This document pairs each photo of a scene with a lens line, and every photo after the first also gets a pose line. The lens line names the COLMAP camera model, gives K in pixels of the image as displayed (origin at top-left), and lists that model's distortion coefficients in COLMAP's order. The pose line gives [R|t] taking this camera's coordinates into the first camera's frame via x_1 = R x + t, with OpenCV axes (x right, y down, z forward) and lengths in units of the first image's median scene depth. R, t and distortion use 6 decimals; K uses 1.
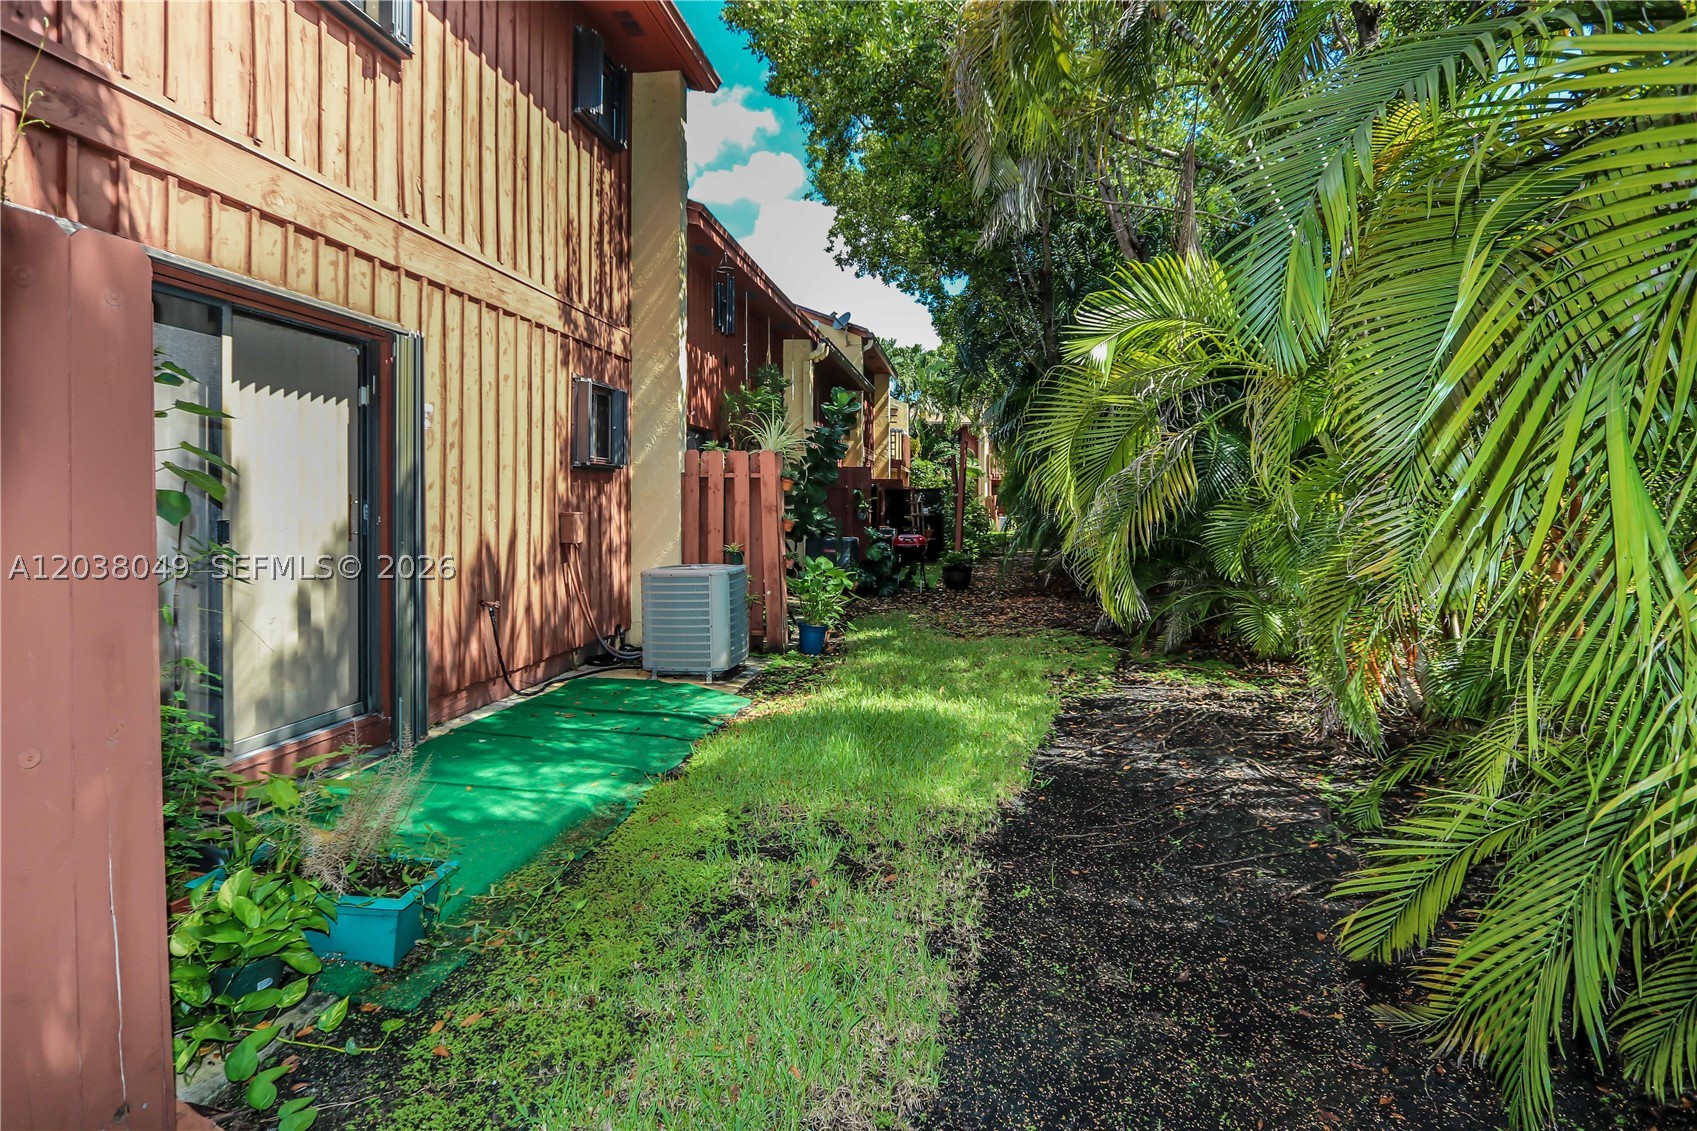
lens RADIAL K [[817.4, 0, 863.2], [0, 817.4, 500.1], [0, 0, 1]] dist [-0.003219, -0.001225]
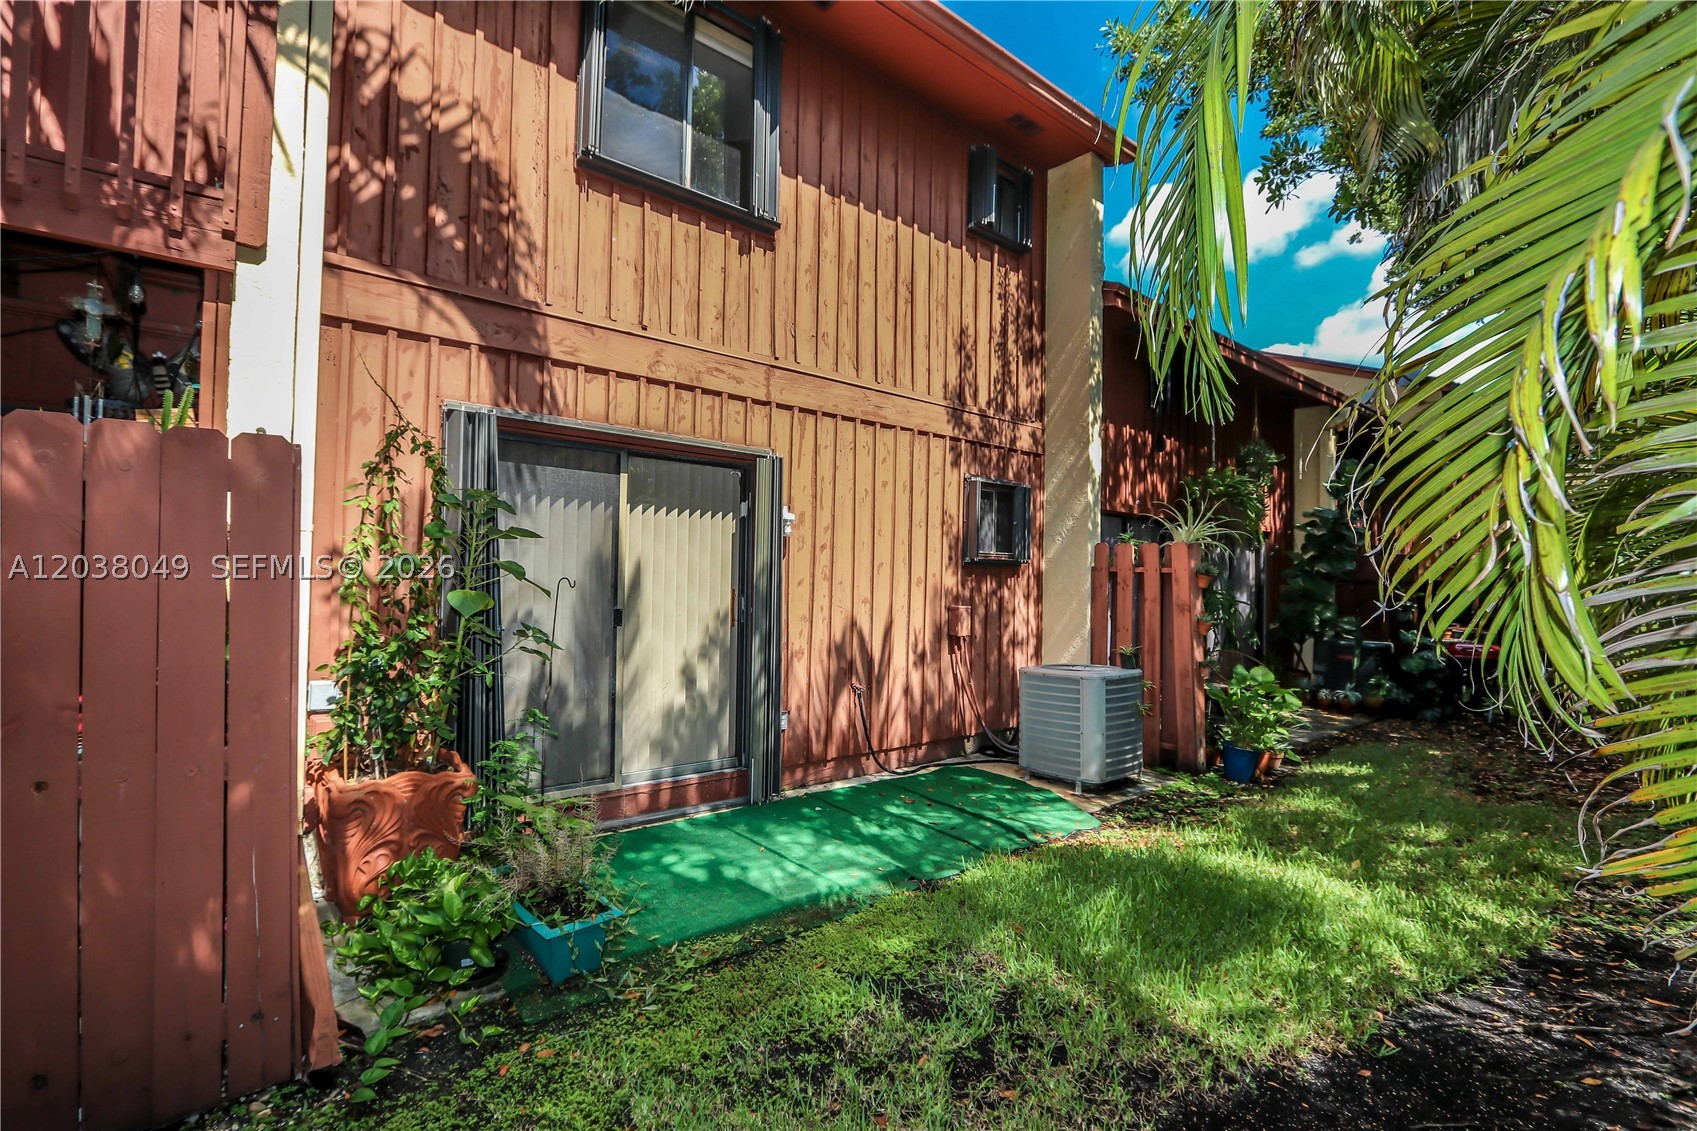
lens RADIAL K [[776.5, 0, 843.1], [0, 776.5, 569.7], [0, 0, 1]] dist [-0.015527, 0.000541]
pose [[0.744927, 0.006955, -0.667110, 0.251321], [-0.017634, 0.999802, -0.009267, -0.024304], [0.666913, 0.018667, 0.744902, 0.195201]]
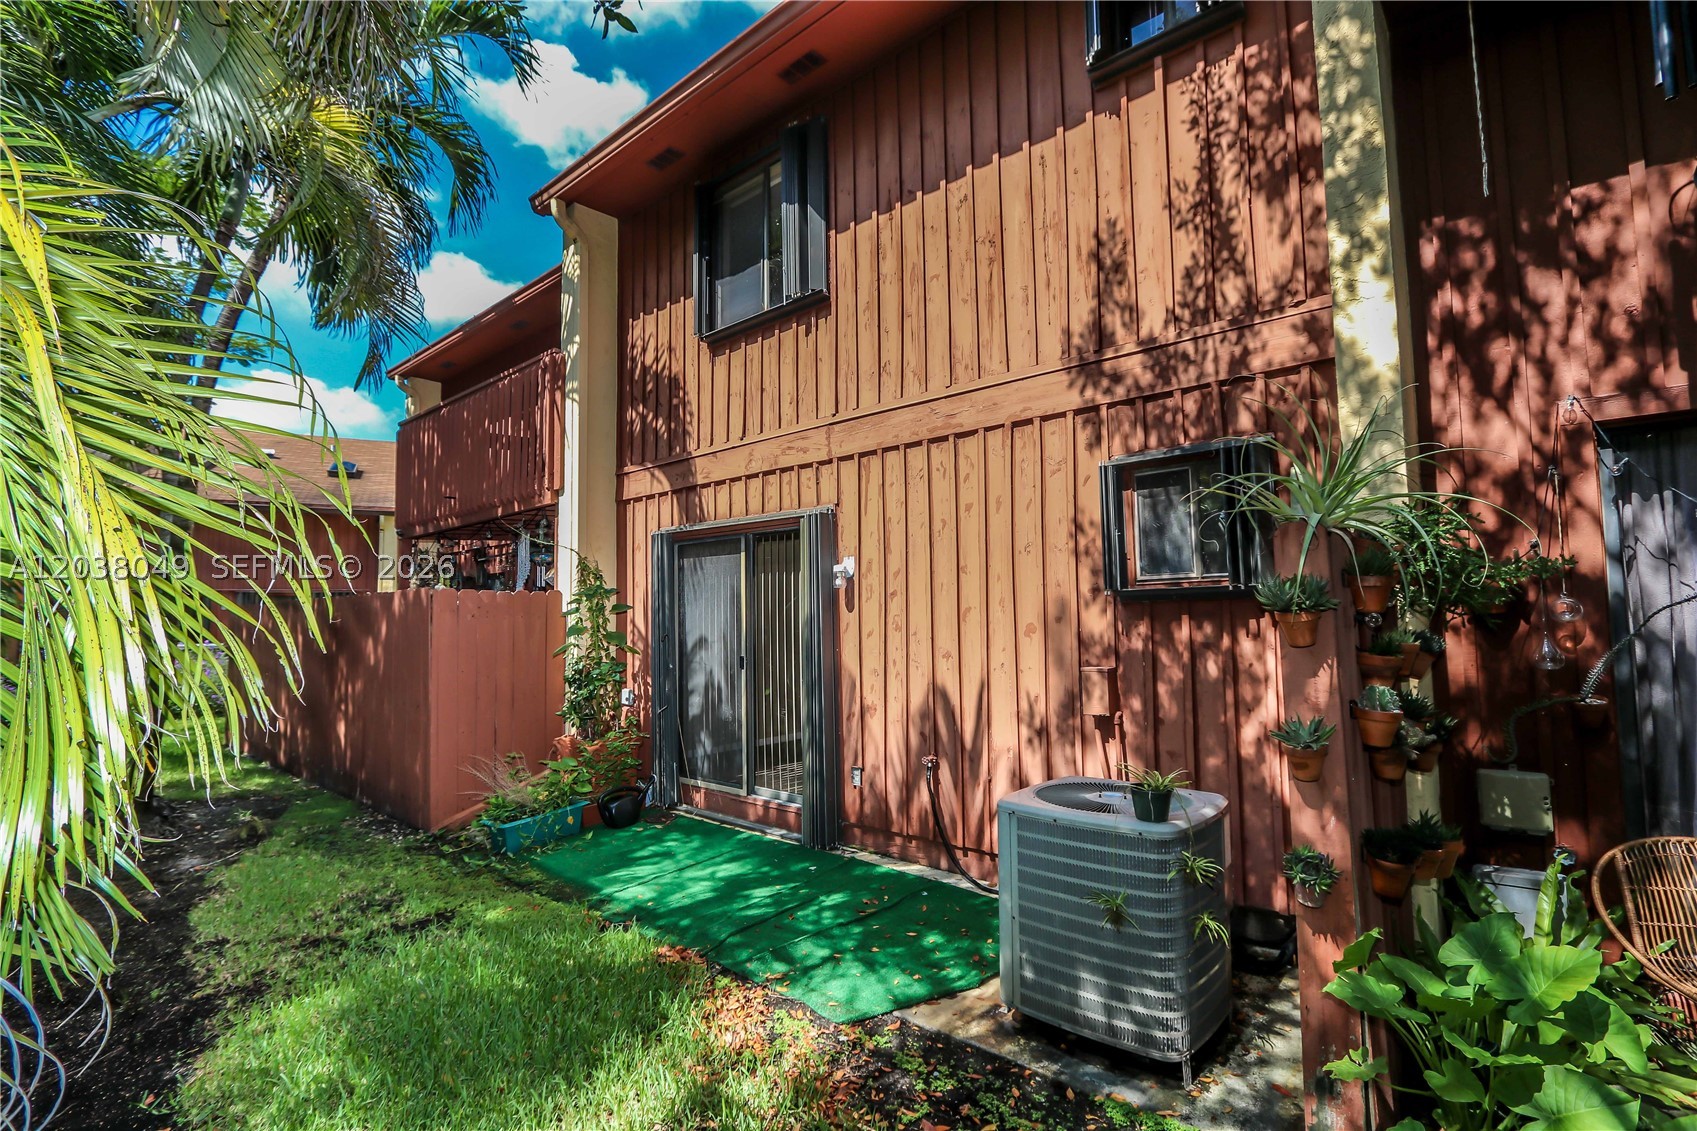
lens RADIAL K [[776.5, 0, 843.1], [0, 776.5, 569.7], [0, 0, 1]] dist [-0.015527, 0.000541]
pose [[-0.549142, -0.038527, -0.834841, 0.365346], [0.022427, 0.997898, -0.060804, -0.037656], [0.835428, -0.052113, -0.547123, 1.476617]]
